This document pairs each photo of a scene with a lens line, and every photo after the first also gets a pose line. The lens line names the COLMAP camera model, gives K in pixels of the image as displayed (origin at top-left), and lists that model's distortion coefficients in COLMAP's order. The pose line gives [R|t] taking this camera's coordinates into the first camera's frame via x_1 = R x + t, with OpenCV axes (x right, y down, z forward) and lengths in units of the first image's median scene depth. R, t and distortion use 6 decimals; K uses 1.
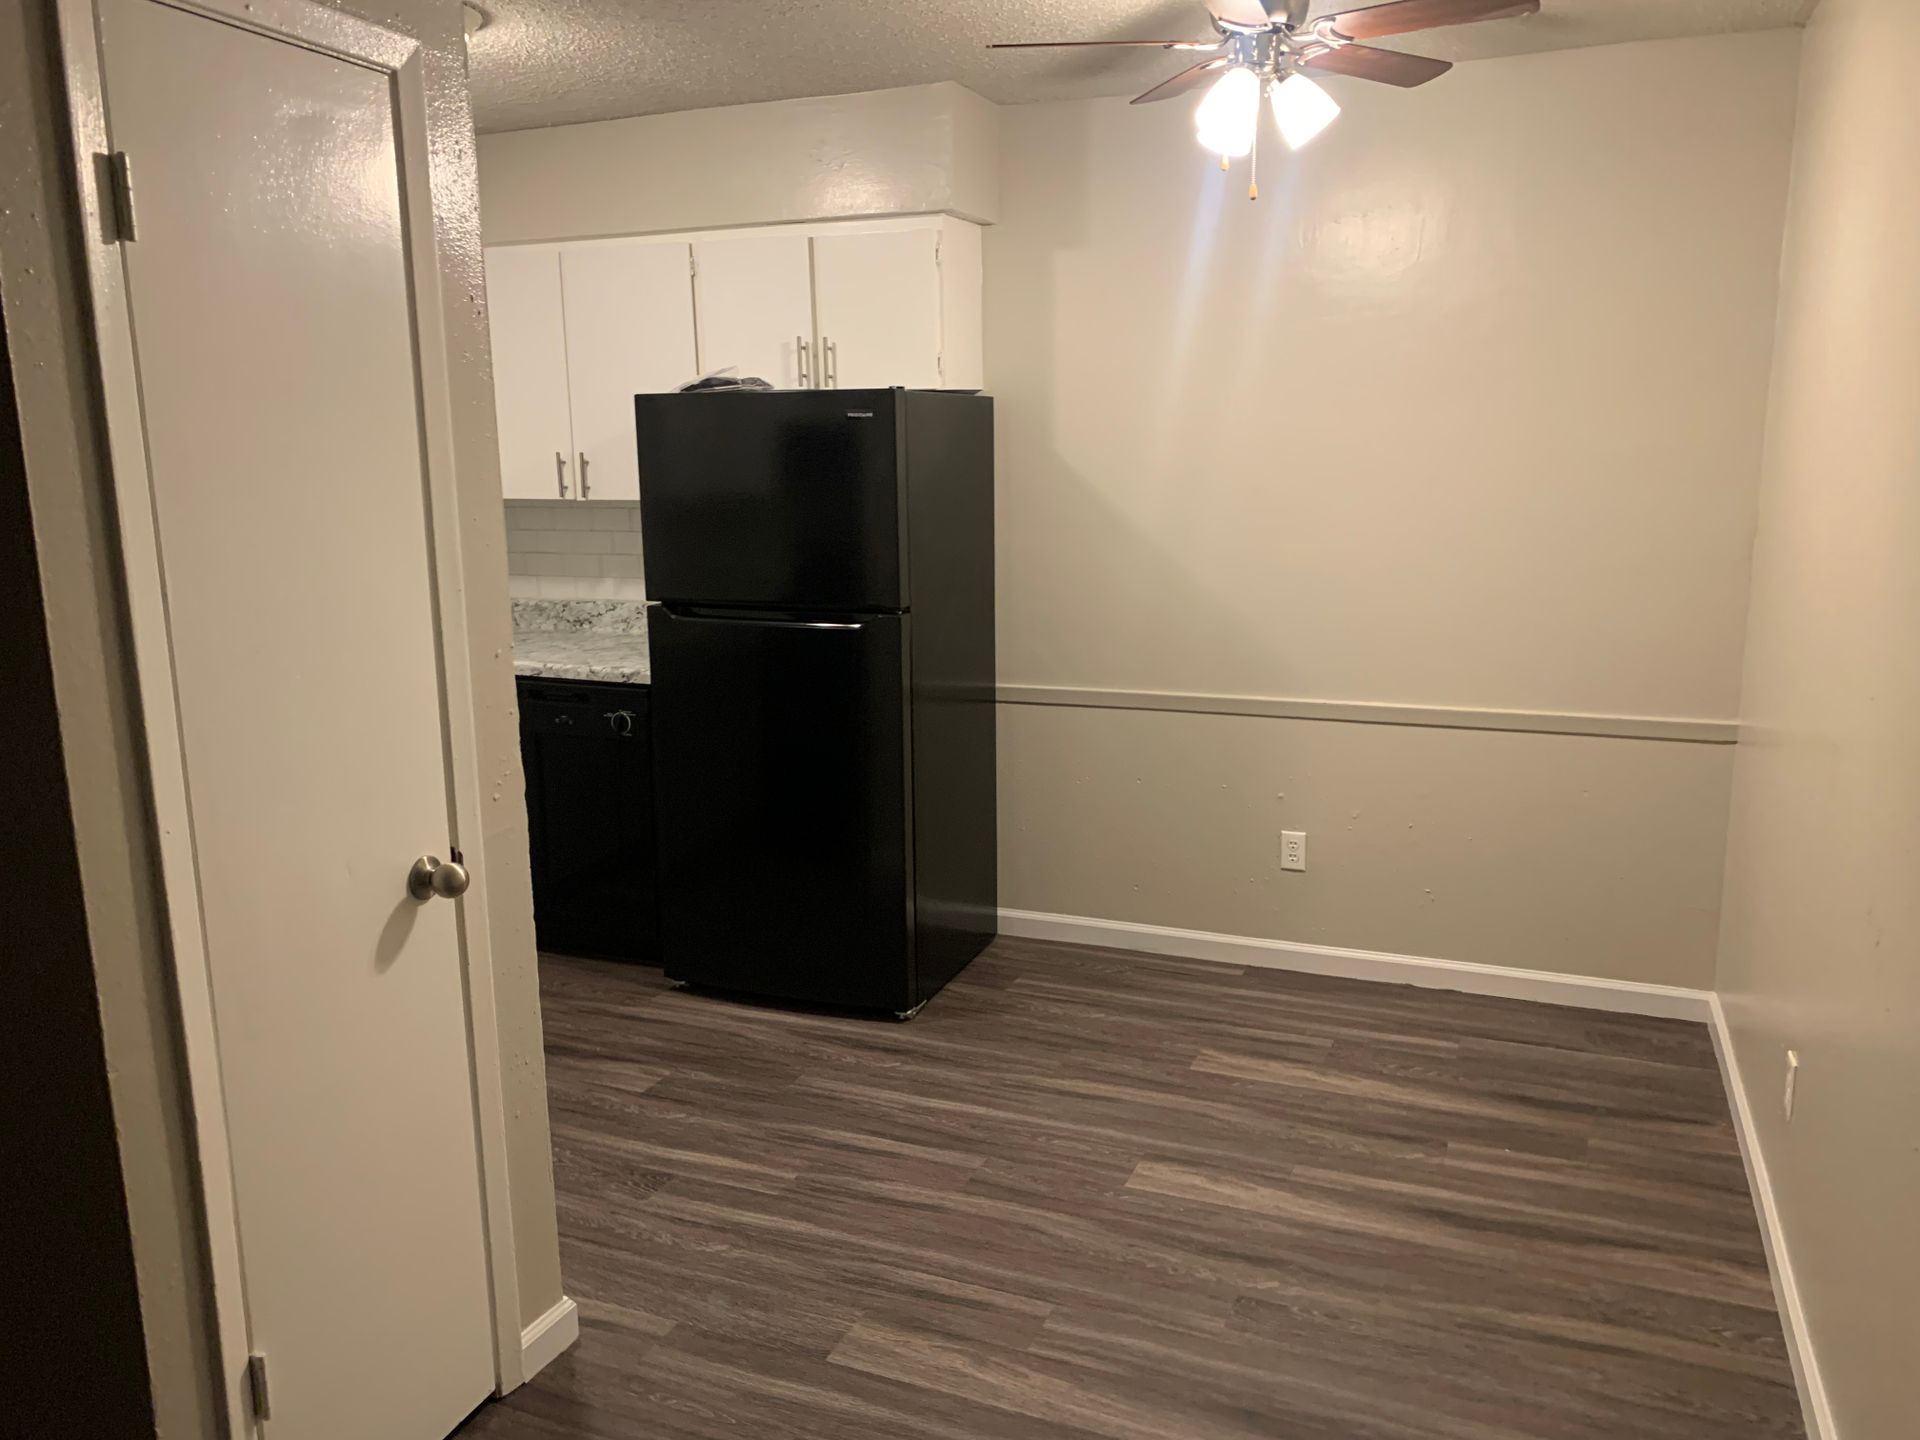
lens RADIAL K [[1463.7, 0, 960.2], [0, 1463.7, 725.5], [0, 0, 1]] dist [0.009726, -0.005548]
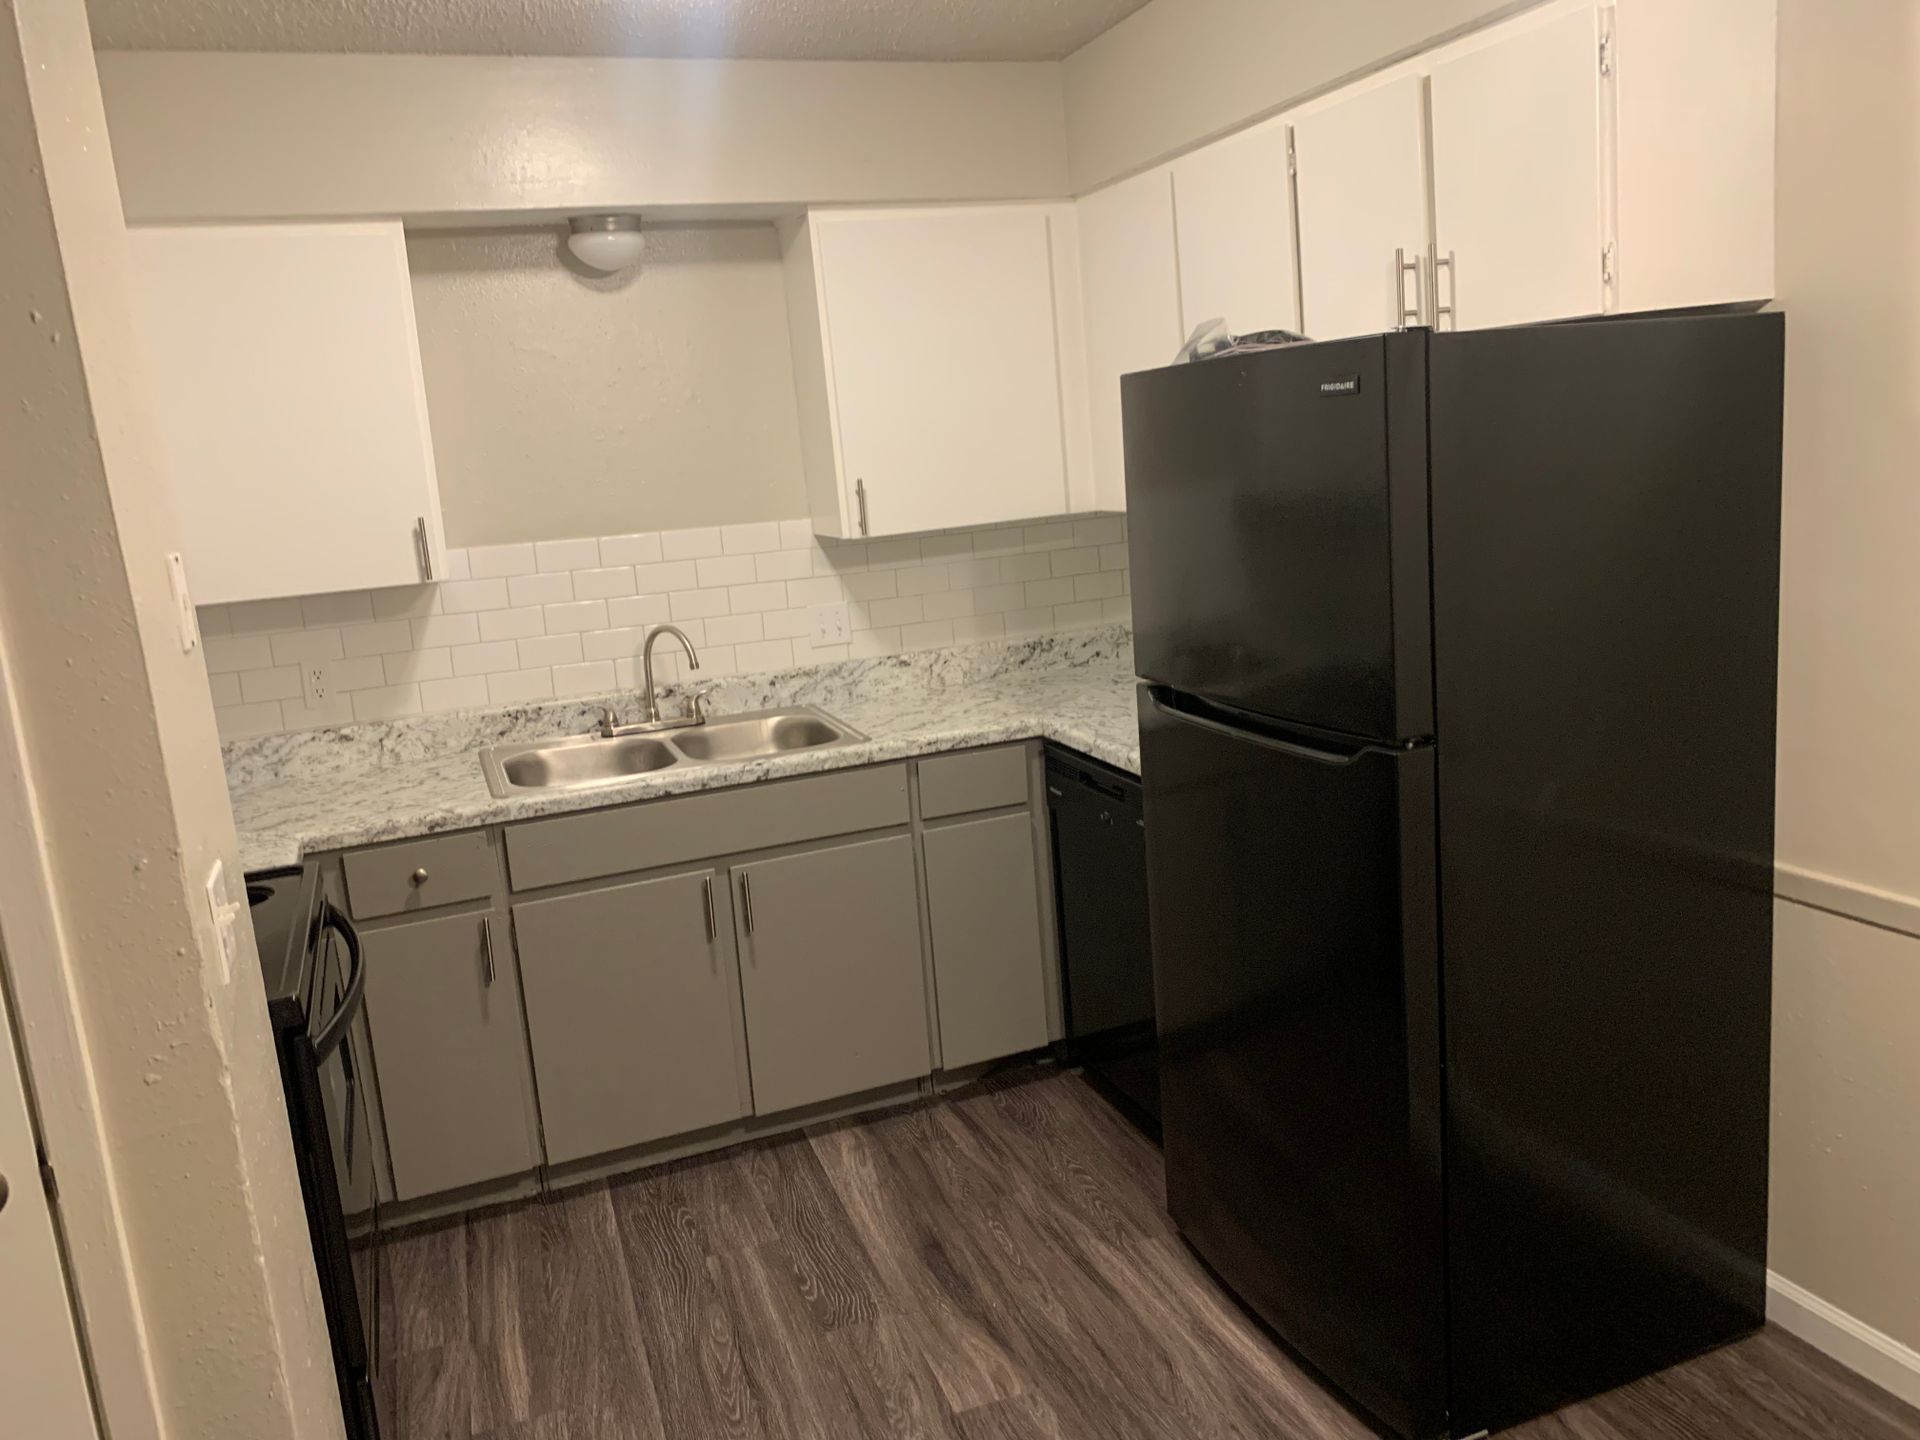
lens RADIAL K [[1463.7, 0, 960.6], [0, 1463.7, 707.1], [0, 0, 1]] dist [0.009726, -0.005548]
pose [[0.683189, 0.087266, -0.725008, 0.216898], [-0.069449, 0.996098, 0.054453, -0.099031], [0.726931, 0.013150, 0.686584, 0.460269]]
